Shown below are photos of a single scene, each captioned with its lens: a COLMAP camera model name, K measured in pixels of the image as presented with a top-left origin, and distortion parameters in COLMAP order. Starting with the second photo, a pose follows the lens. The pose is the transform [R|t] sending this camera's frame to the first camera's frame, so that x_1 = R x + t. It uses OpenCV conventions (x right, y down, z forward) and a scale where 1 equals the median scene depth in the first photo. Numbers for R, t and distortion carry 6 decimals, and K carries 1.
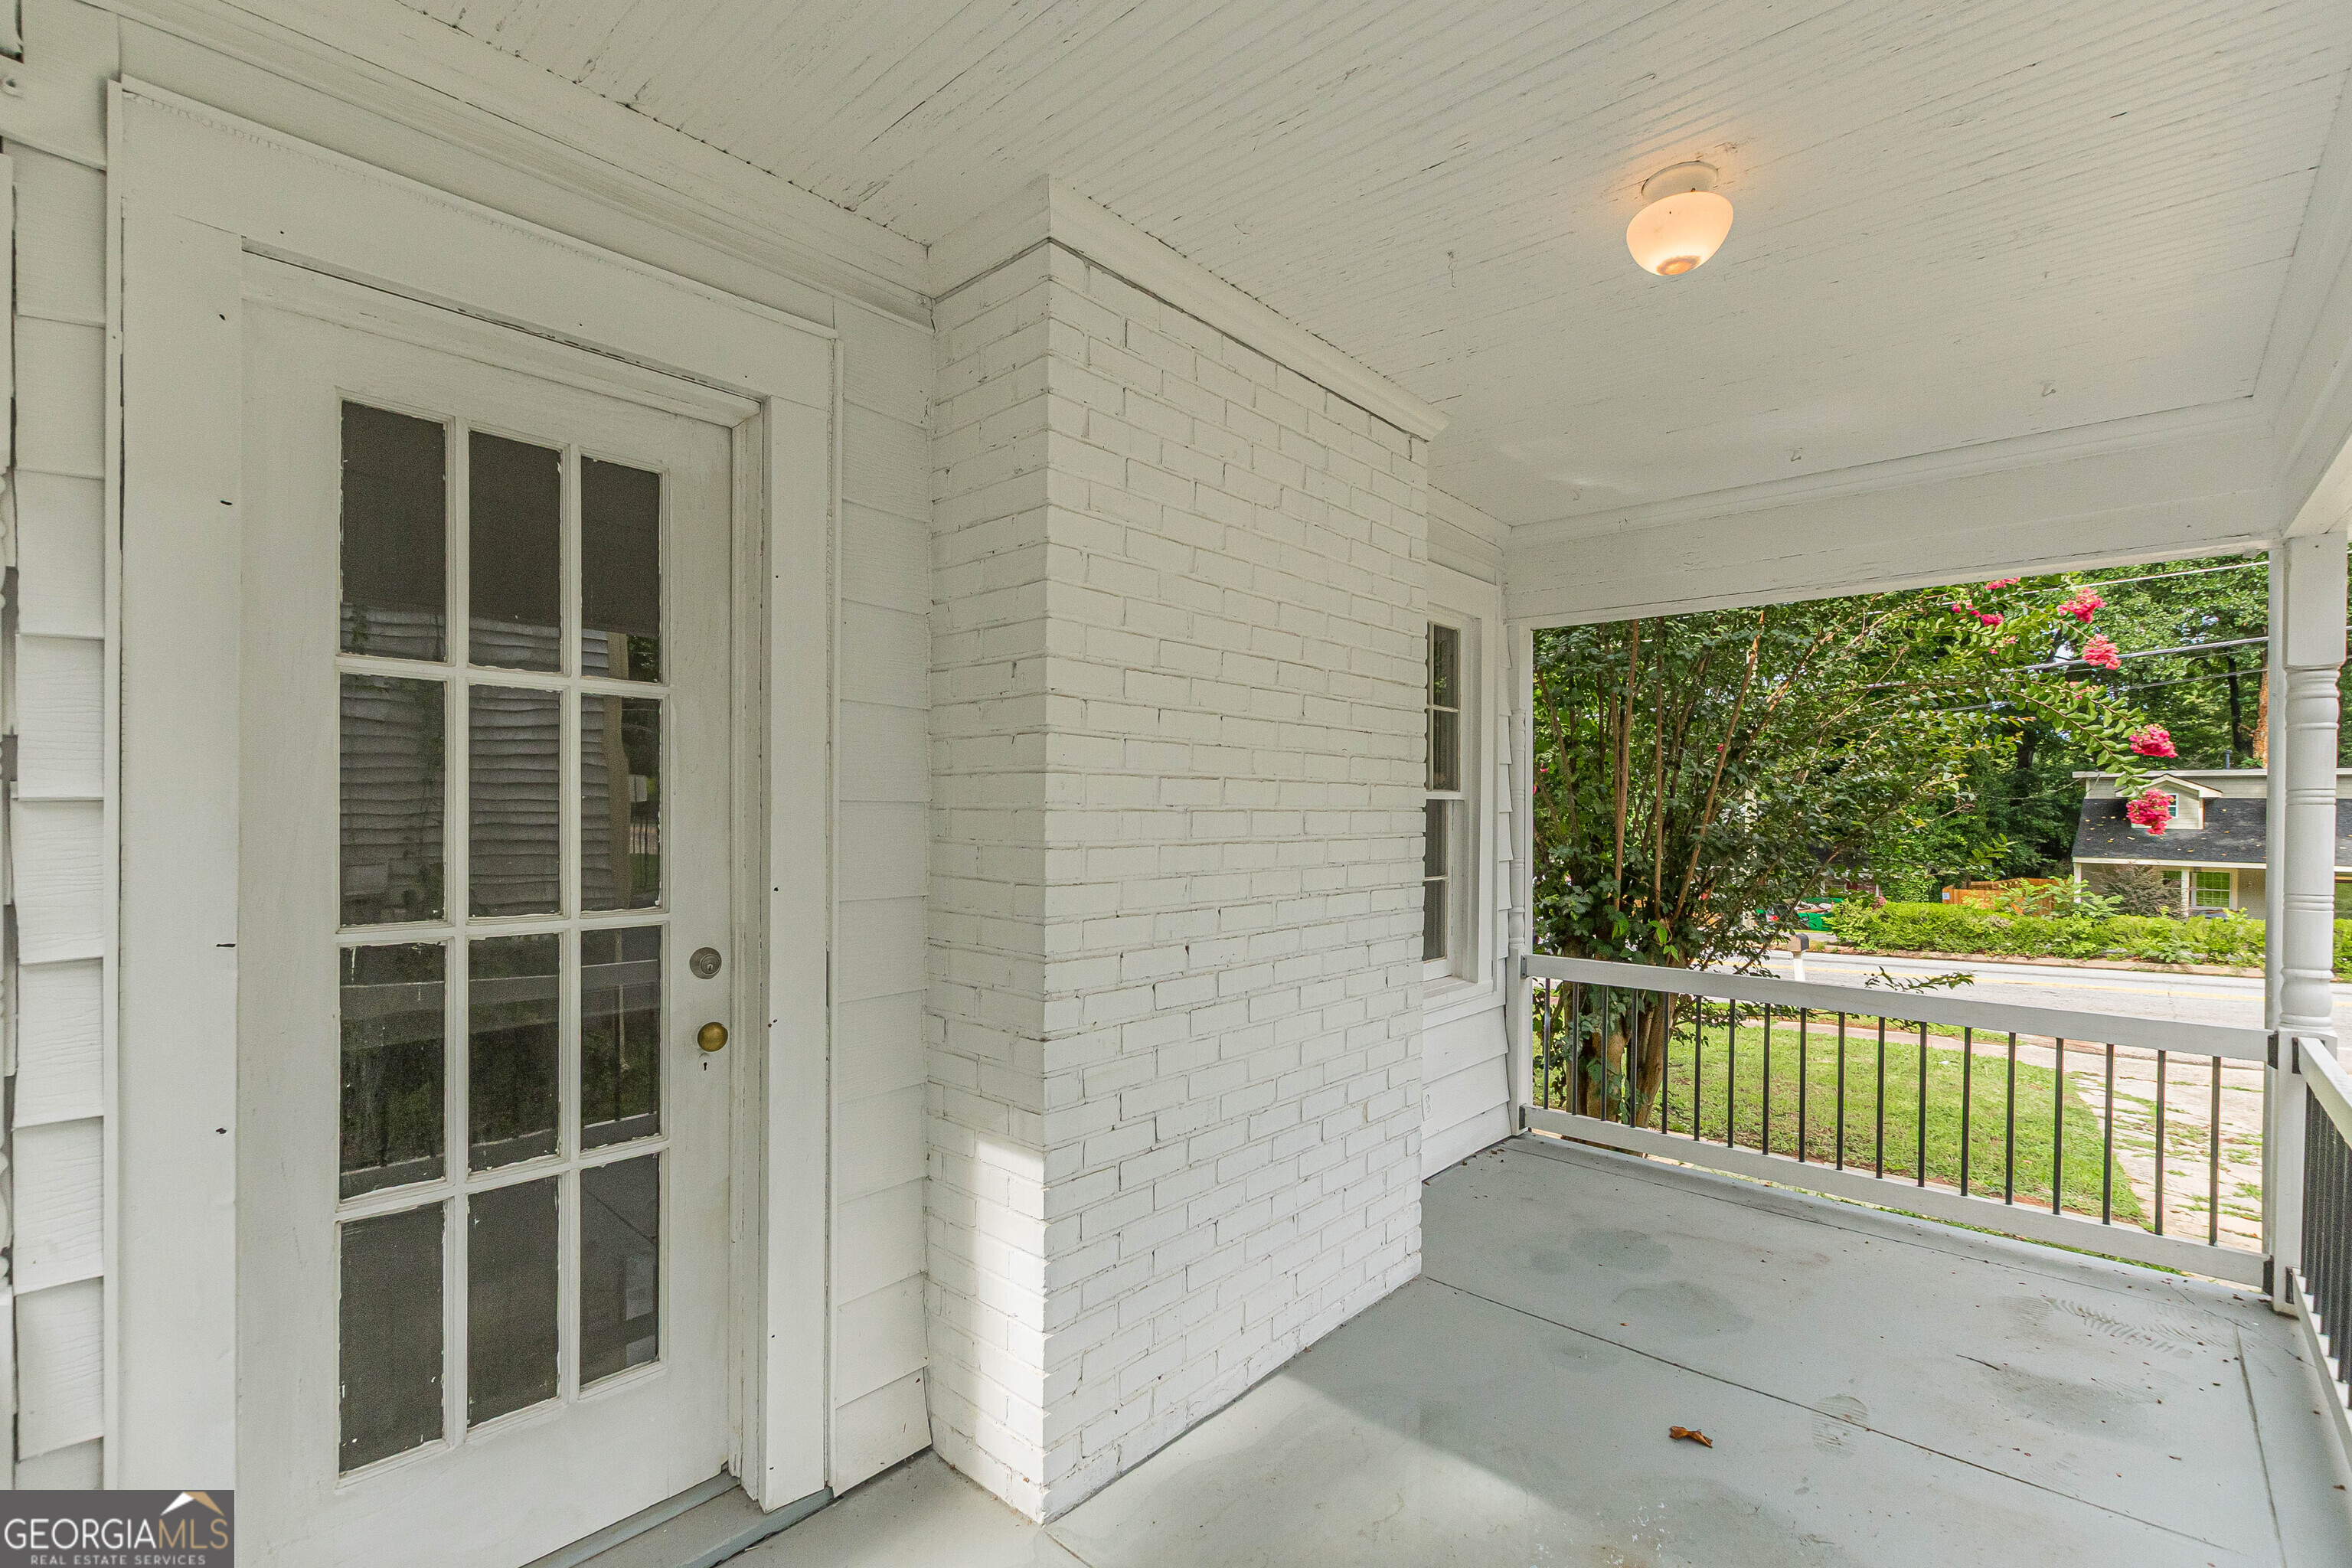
lens RADIAL K [[1042.5, 0, 1187.6], [0, 1042.5, 793.1], [0, 0, 1]] dist [0.000209, -0.000010]
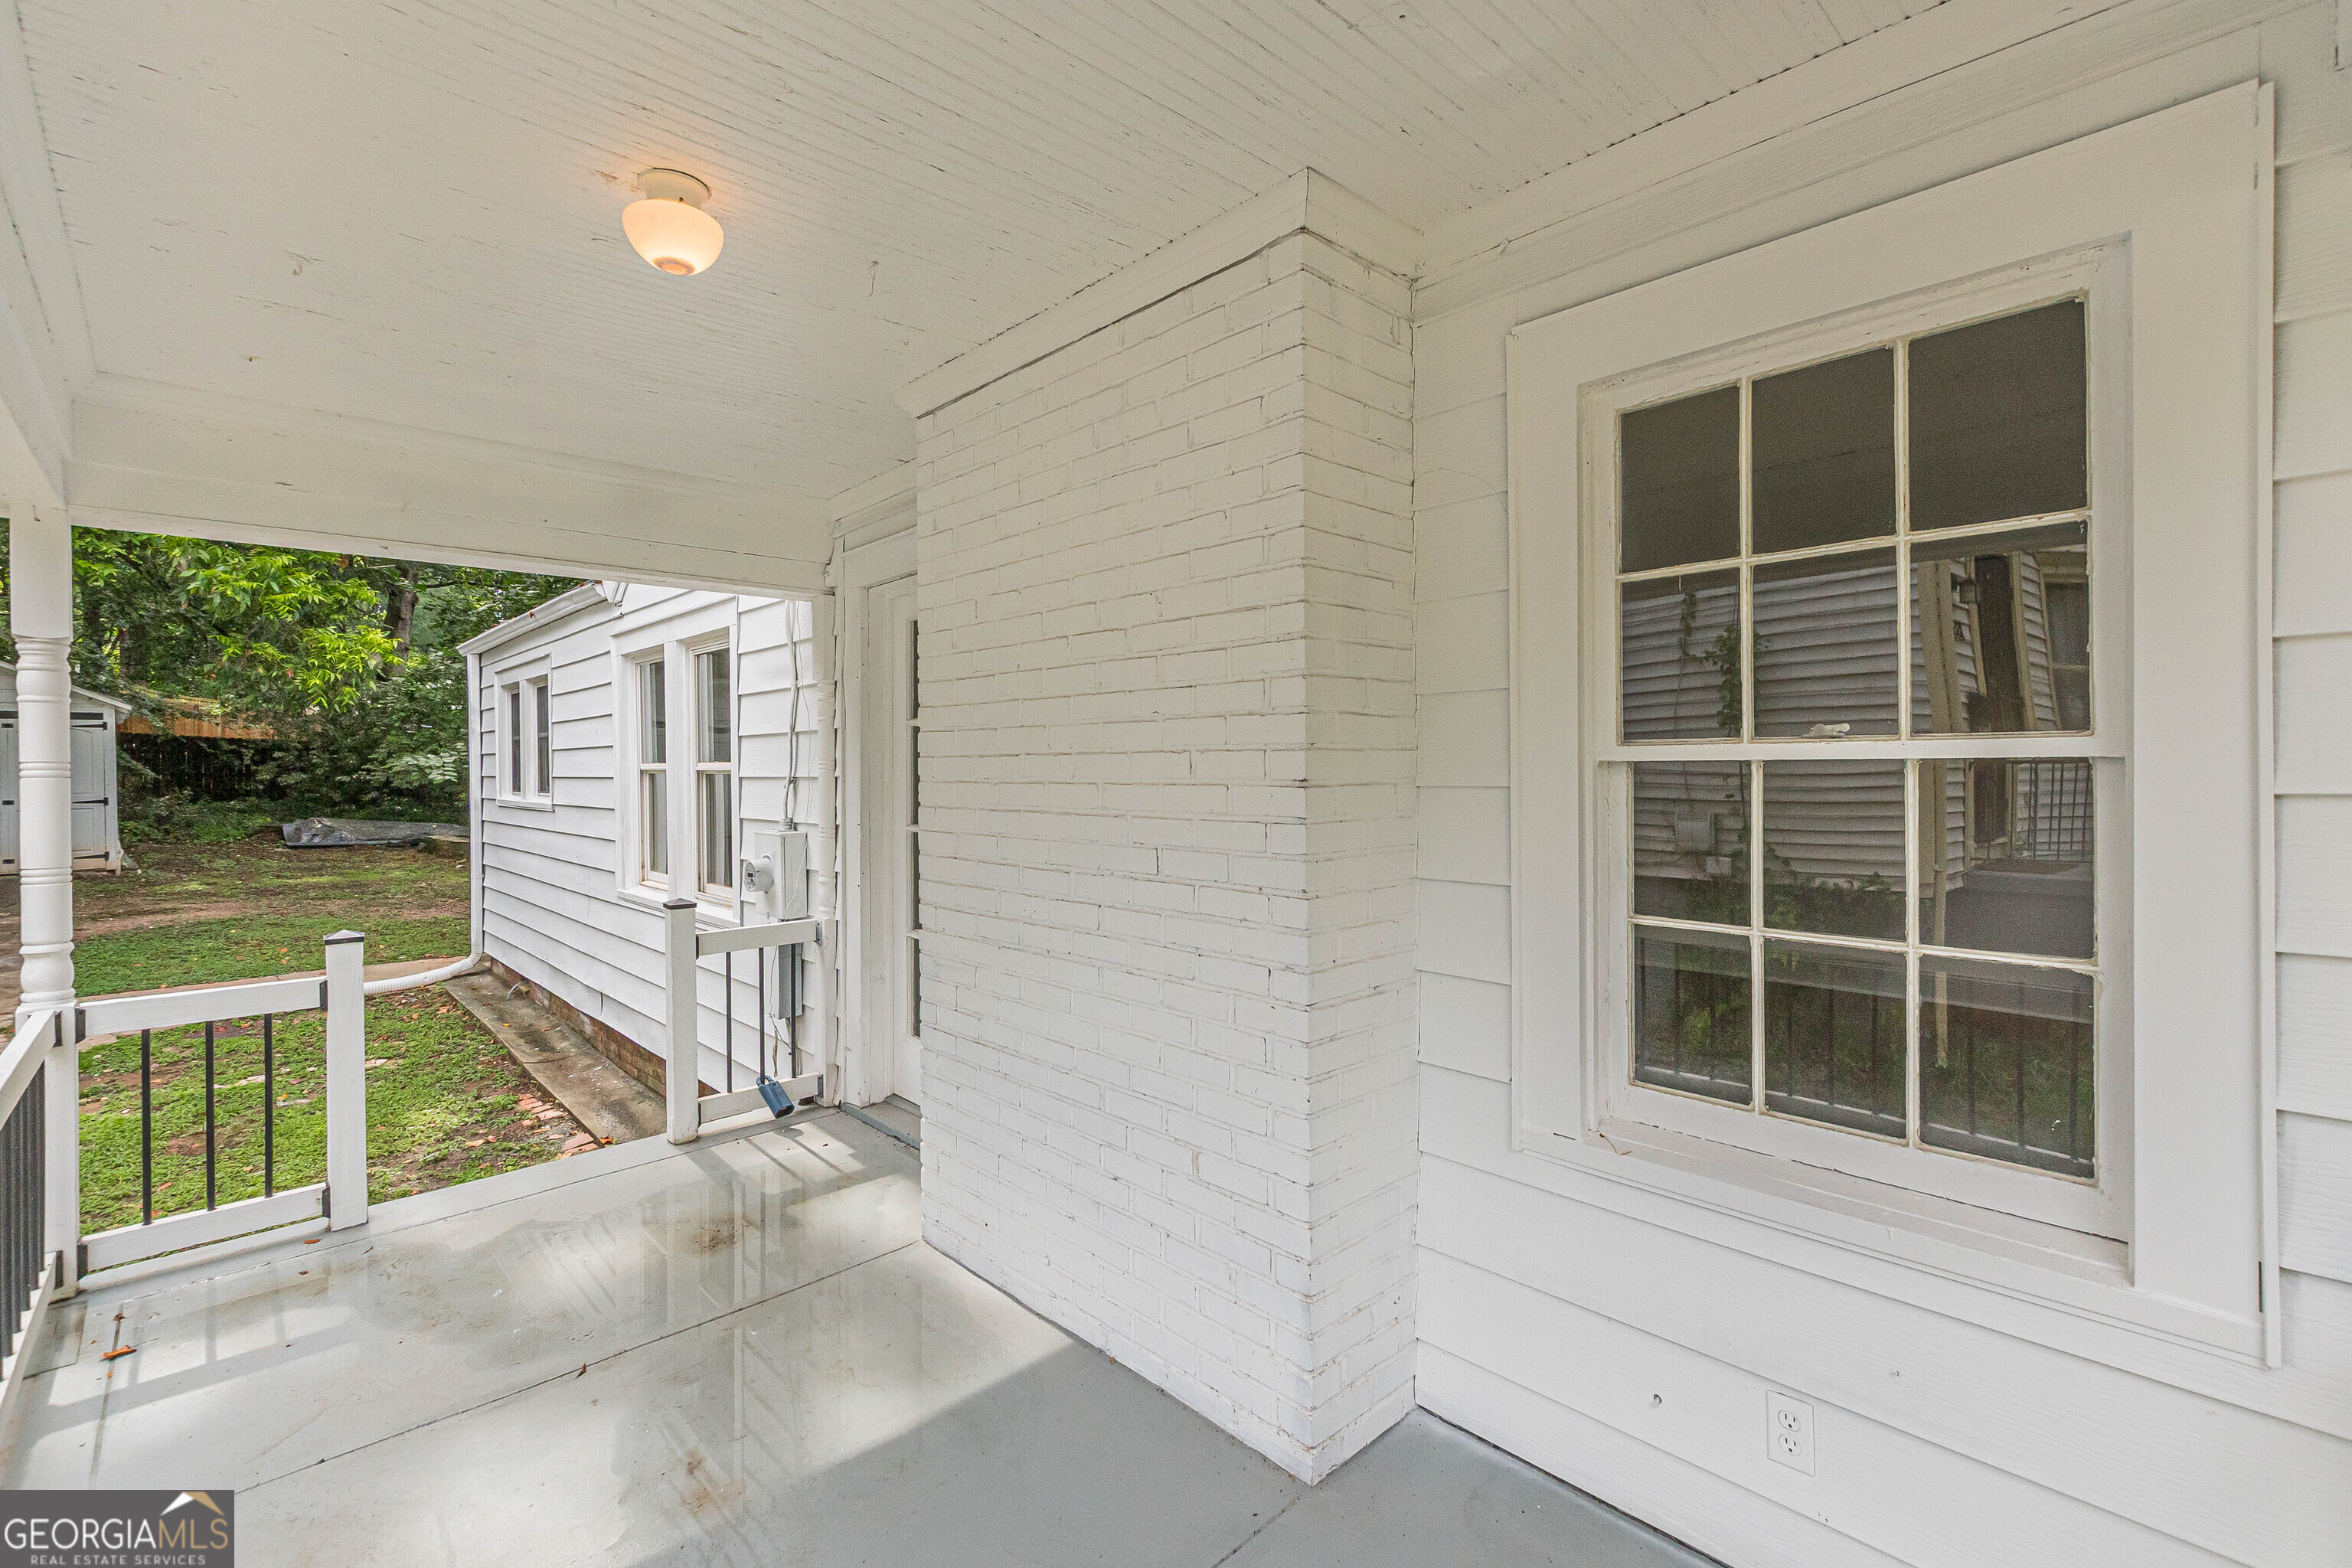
lens RADIAL K [[1042.5, 0, 1187.3], [0, 1042.5, 792.7], [0, 0, 1]] dist [0.000209, -0.000010]
pose [[-0.080244, -0.005211, -0.996762, 0.986682], [-0.002133, 0.999985, -0.005056, 0.027917], [0.996773, 0.001720, -0.080253, 1.080711]]
